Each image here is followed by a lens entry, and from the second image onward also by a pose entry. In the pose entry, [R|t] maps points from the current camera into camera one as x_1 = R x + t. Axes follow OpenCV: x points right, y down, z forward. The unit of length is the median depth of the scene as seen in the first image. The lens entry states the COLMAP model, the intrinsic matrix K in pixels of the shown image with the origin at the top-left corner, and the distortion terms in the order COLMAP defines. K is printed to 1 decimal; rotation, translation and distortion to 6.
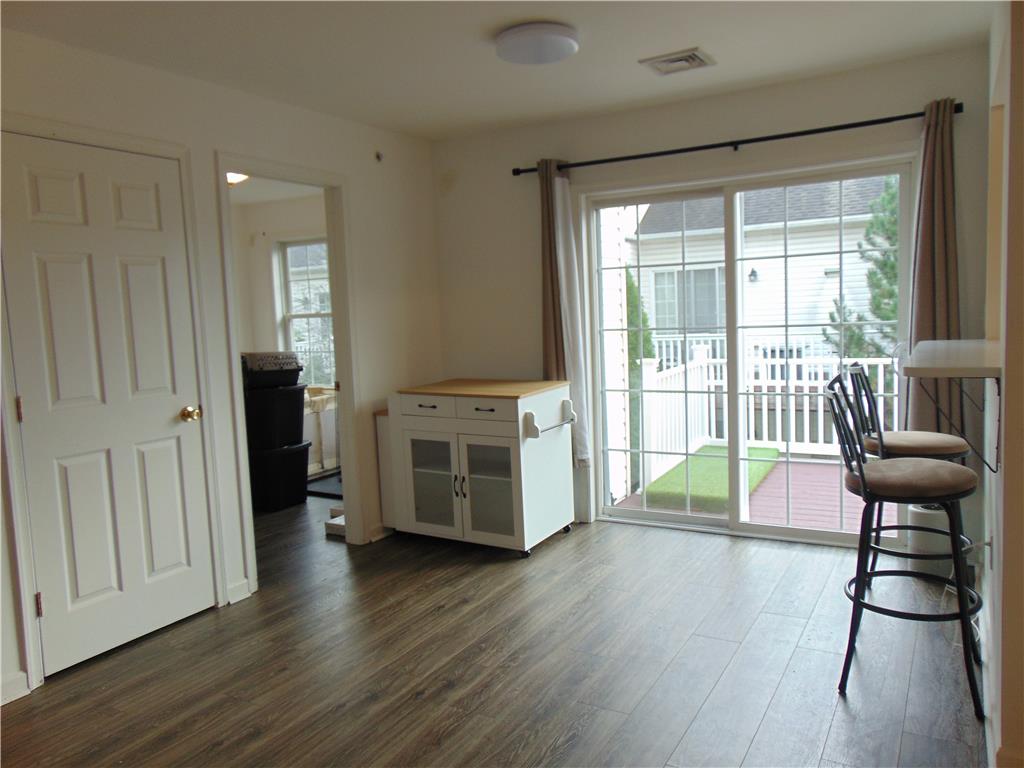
lens RADIAL K [[754.8, 0, 514.0], [0, 754.8, 376.6], [0, 0, 1]] dist [0.000298, 0.015897]
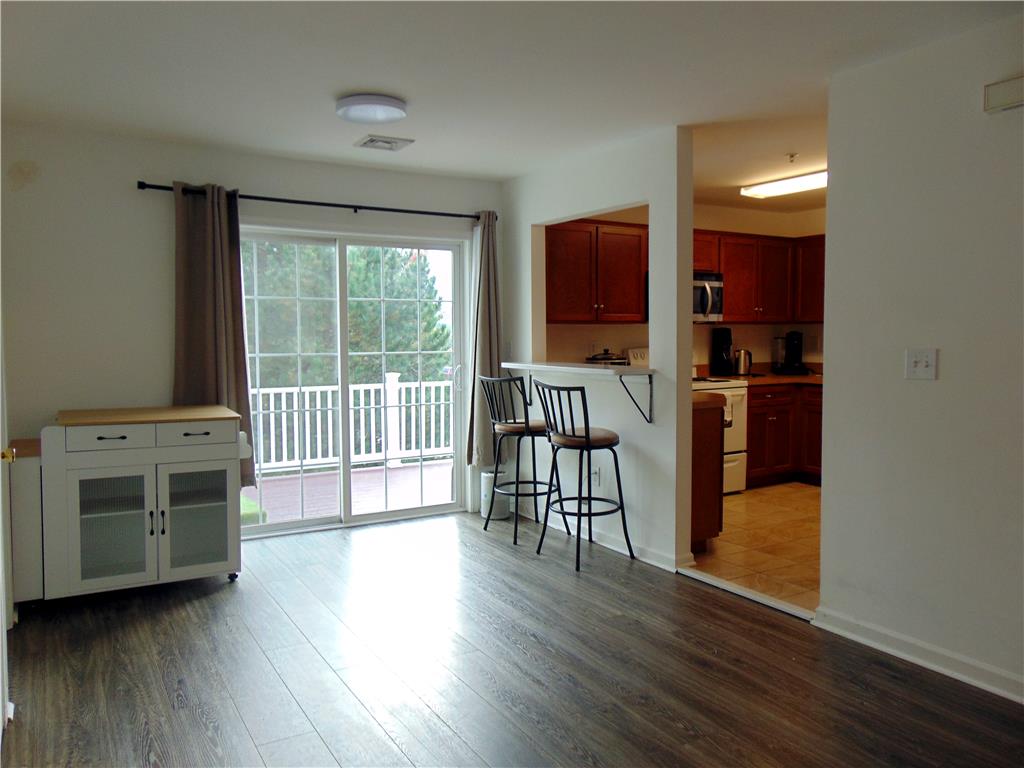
lens RADIAL K [[754.8, 0, 504.3], [0, 754.8, 377.0], [0, 0, 1]] dist [0.000298, 0.015897]
pose [[0.498861, -0.005941, 0.866662, -0.646308], [0.058729, 0.997910, -0.026964, 0.019592], [-0.864690, 0.064350, 0.498167, 0.175609]]
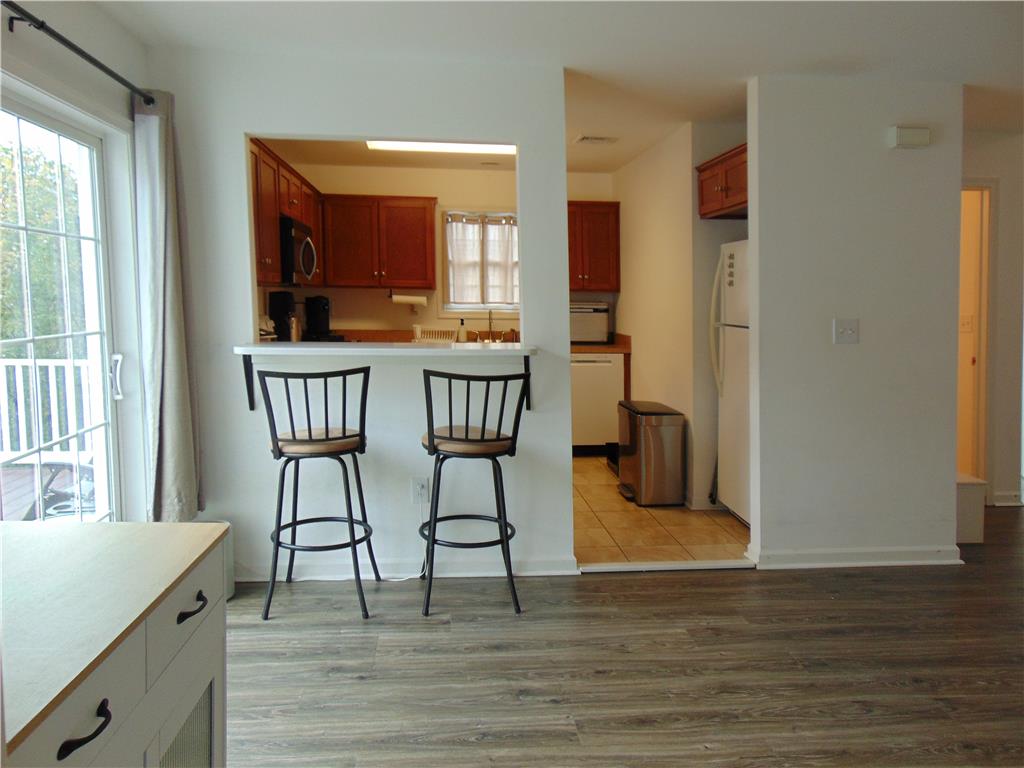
lens RADIAL K [[754.8, 0, 501.3], [0, 754.8, 378.8], [0, 0, 1]] dist [0.000298, 0.015897]
pose [[-0.589924, -0.041278, 0.806403, -0.309893], [0.073271, 0.991836, 0.104371, -0.055595], [-0.804127, 0.120657, -0.582084, 1.042235]]
